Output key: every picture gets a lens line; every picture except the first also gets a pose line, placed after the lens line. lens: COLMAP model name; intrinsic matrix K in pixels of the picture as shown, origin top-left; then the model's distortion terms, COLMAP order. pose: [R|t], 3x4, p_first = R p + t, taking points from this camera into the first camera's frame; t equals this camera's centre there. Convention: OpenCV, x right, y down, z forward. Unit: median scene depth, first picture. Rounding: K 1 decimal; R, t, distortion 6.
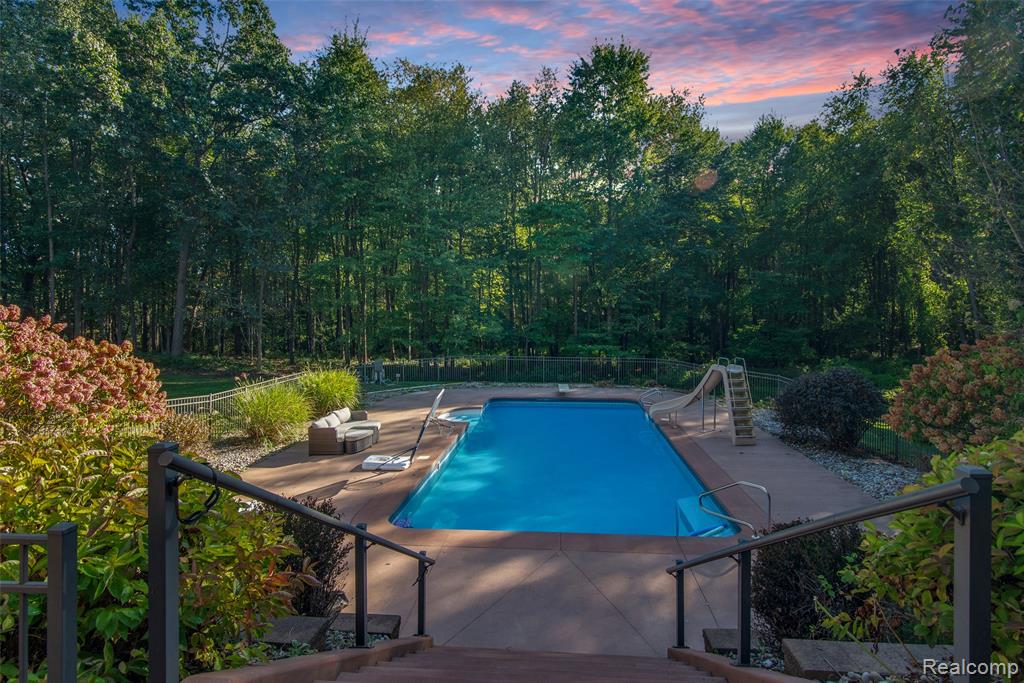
lens RADIAL K [[524.2, 0, 504.9], [0, 524.2, 309.7], [0, 0, 1]] dist [-0.000747, -0.000029]
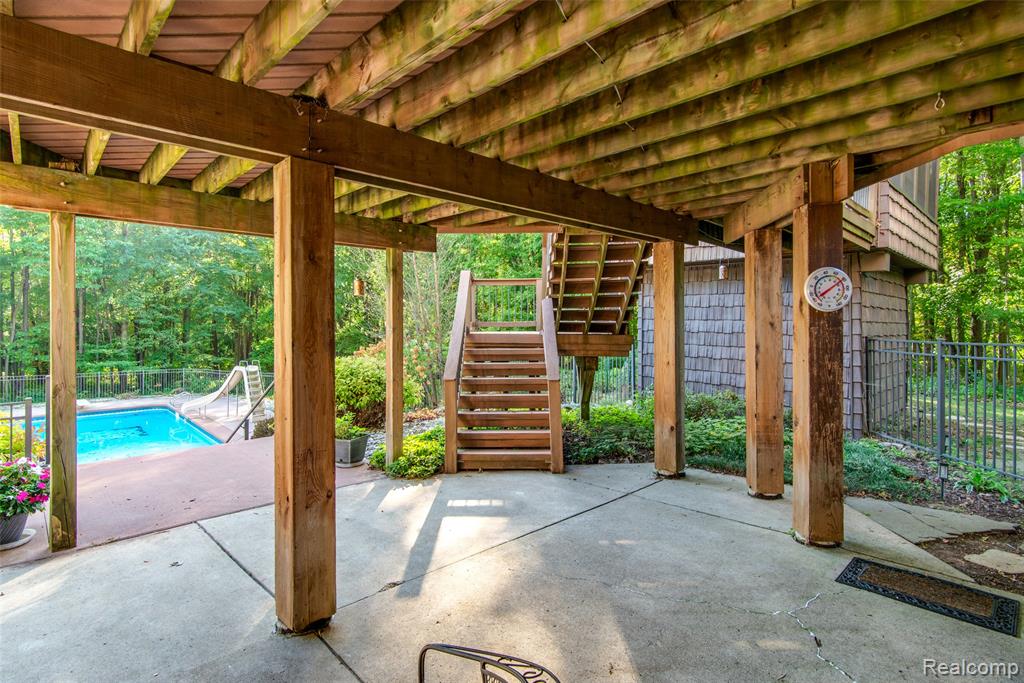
lens RADIAL K [[524.2, 0, 511.0], [0, 524.2, 322.9], [0, 0, 1]] dist [-0.000747, -0.000029]
pose [[0.653907, -0.000483, 0.756575, -0.071536], [0.000890, 1.000000, -0.000131, -0.002377], [-0.756575, 0.000759, 0.653907, -0.187450]]
